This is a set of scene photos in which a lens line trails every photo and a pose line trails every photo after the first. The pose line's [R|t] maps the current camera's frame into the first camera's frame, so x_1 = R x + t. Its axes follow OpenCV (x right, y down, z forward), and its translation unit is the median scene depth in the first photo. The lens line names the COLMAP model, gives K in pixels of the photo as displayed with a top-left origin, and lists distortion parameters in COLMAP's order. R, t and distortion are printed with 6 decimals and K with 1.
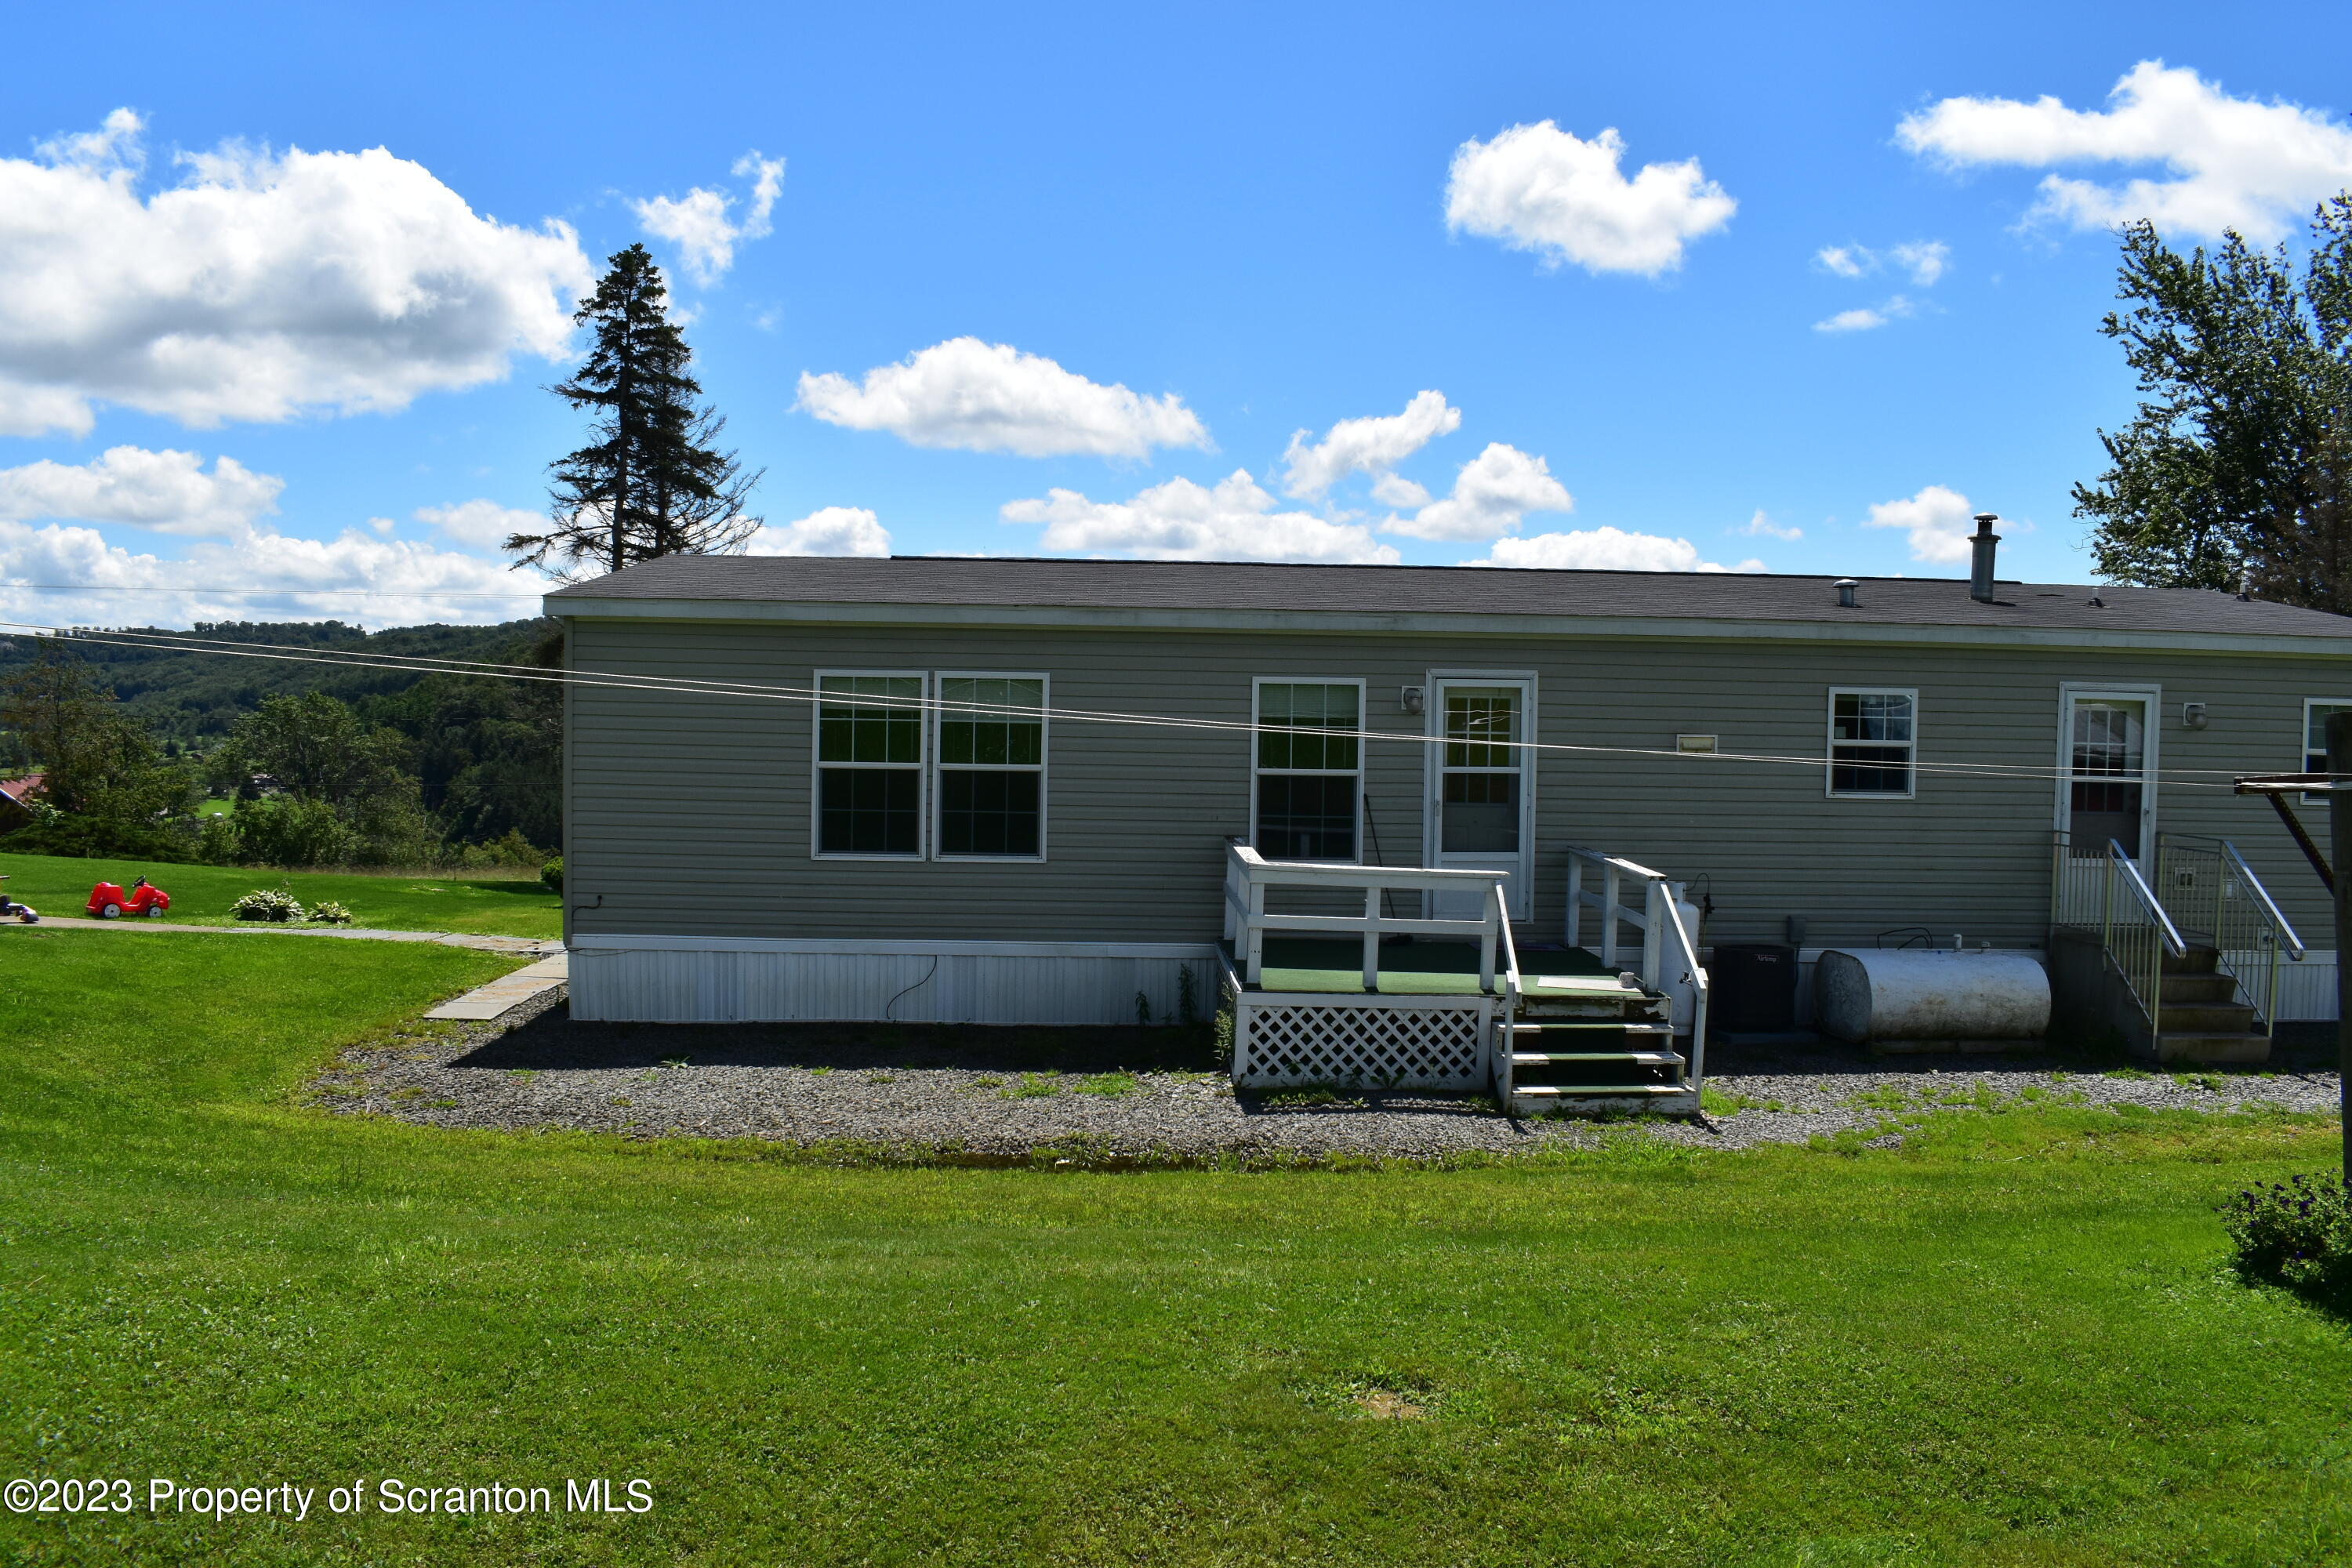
lens RADIAL K [[1825.5, 0, 1146.9], [0, 1825.5, 768.4], [0, 0, 1]] dist [-0.097059, 0.016376]
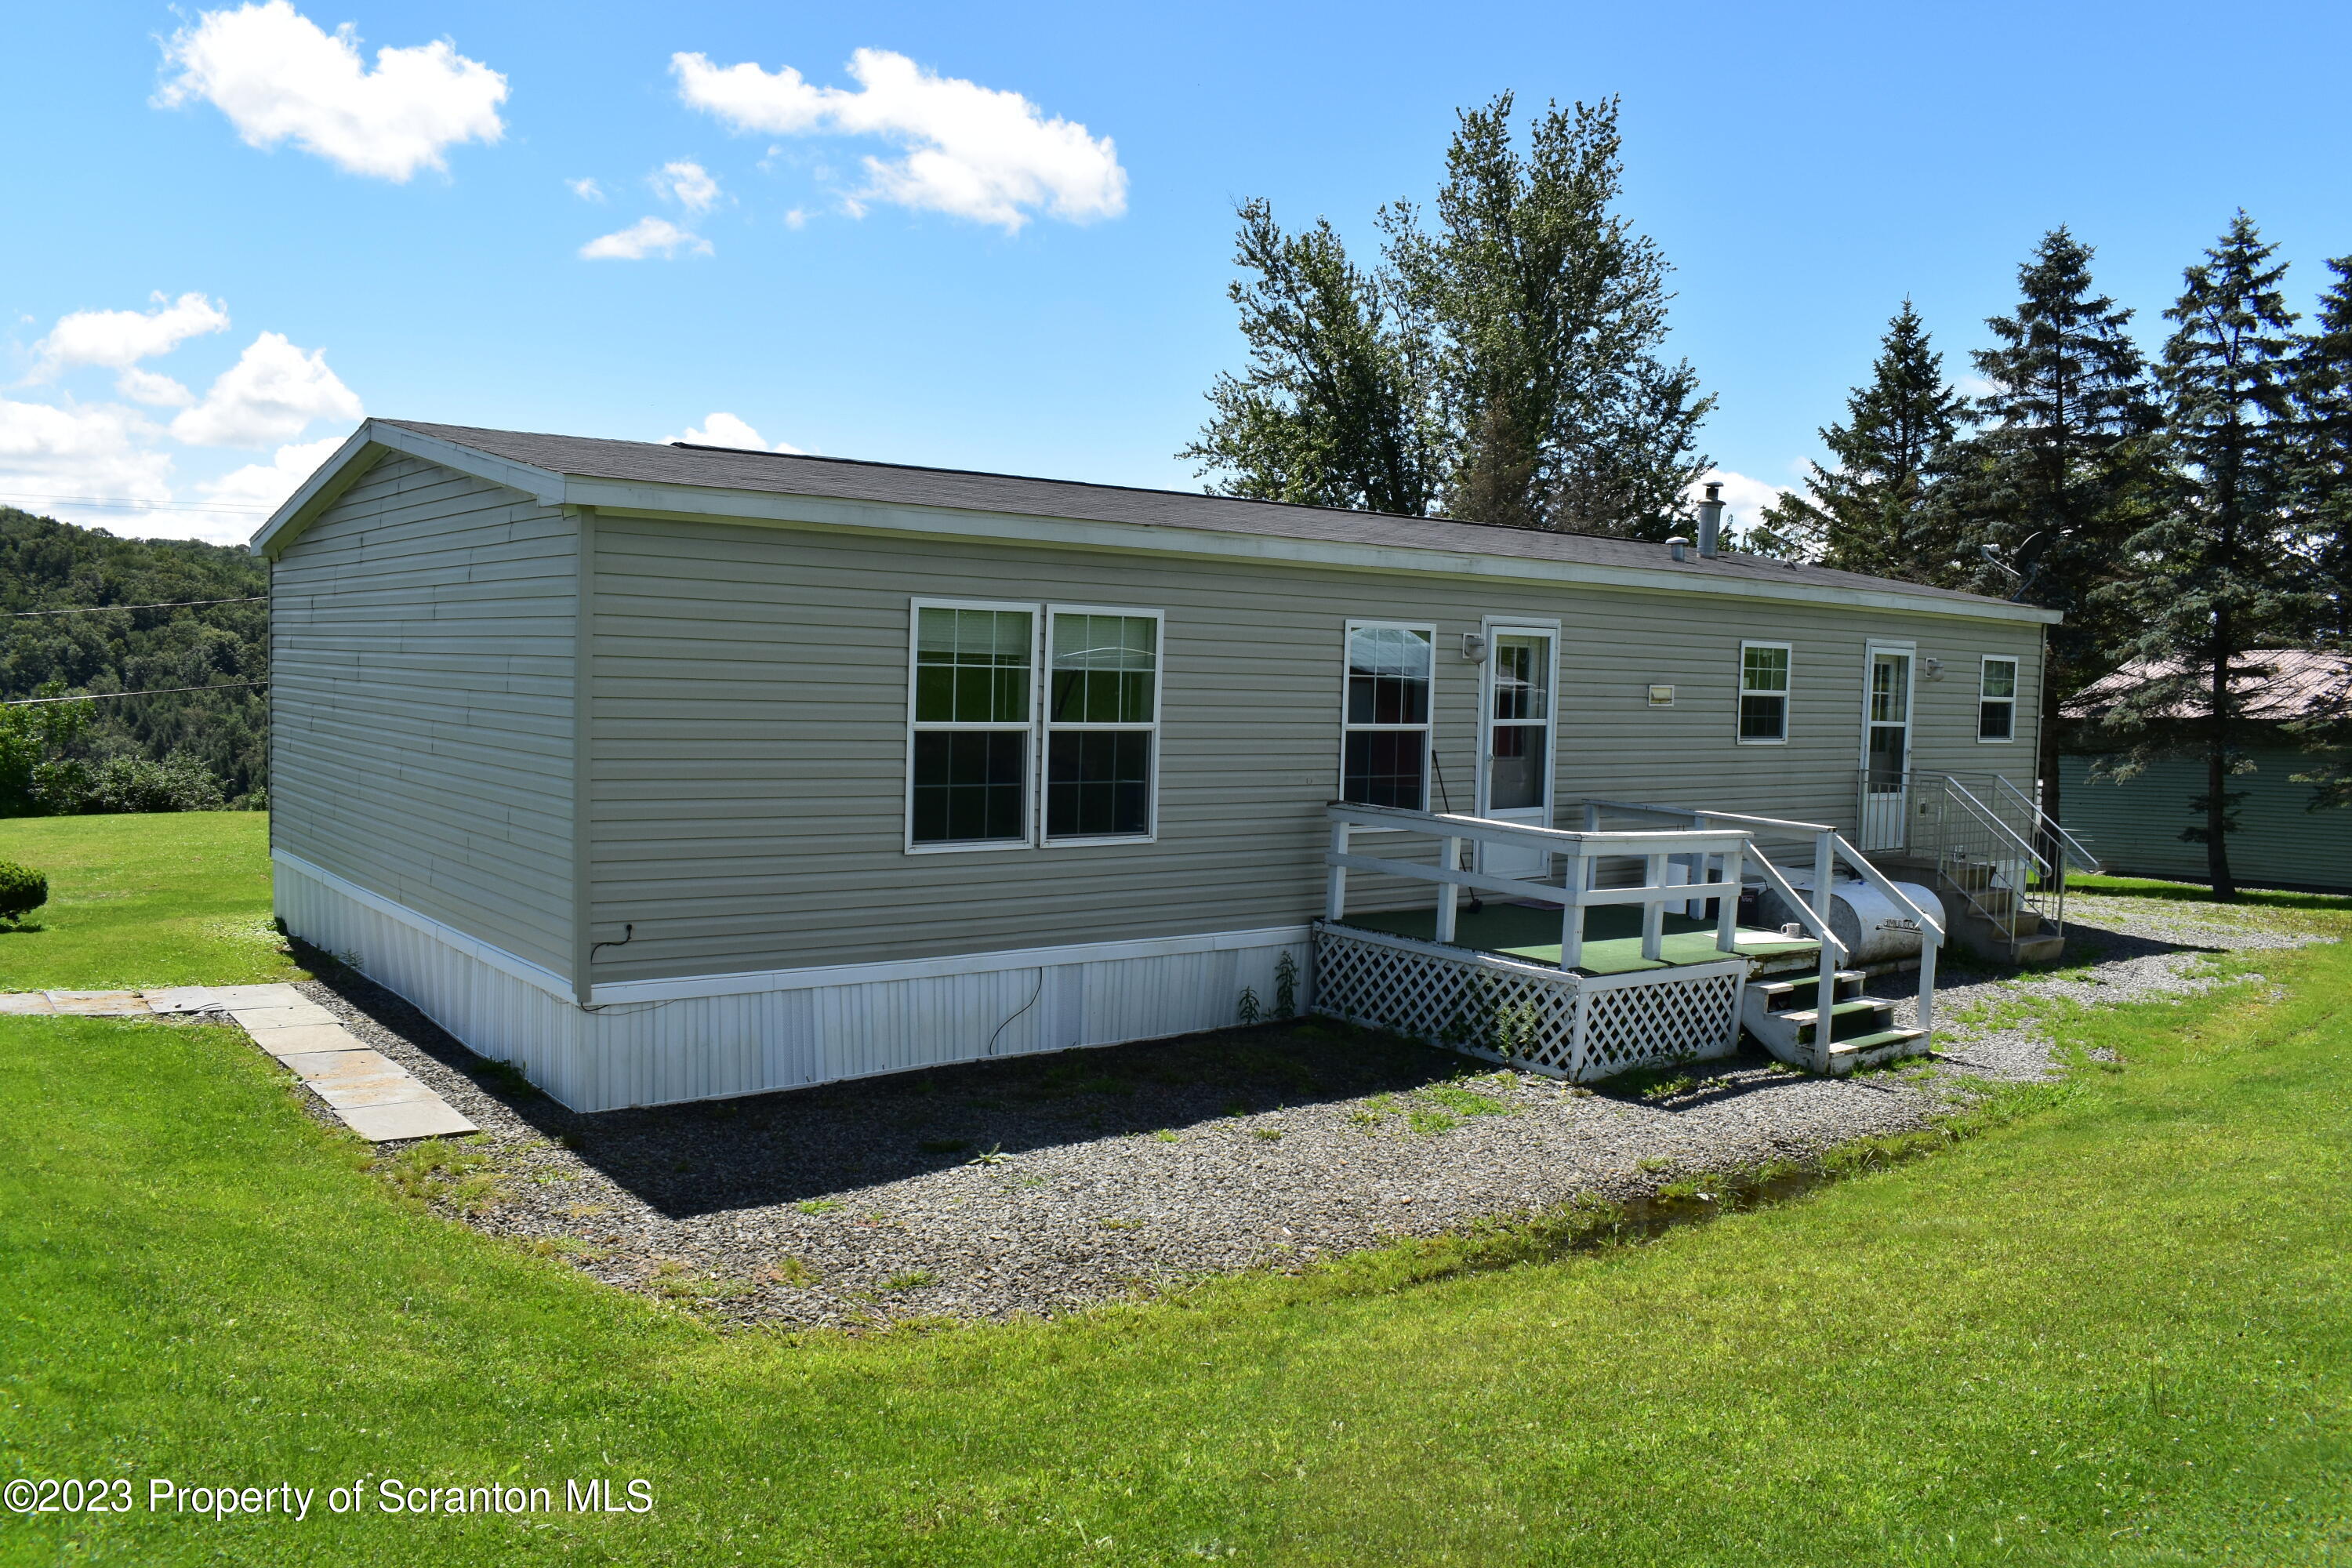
lens RADIAL K [[1825.5, 0, 1100.9], [0, 1825.5, 813.4], [0, 0, 1]] dist [-0.097059, 0.016376]
pose [[0.817672, -0.043294, 0.574053, -0.547483], [0.005054, 0.997670, 0.068044, -0.017316], [-0.575662, -0.052736, 0.815986, 0.344408]]
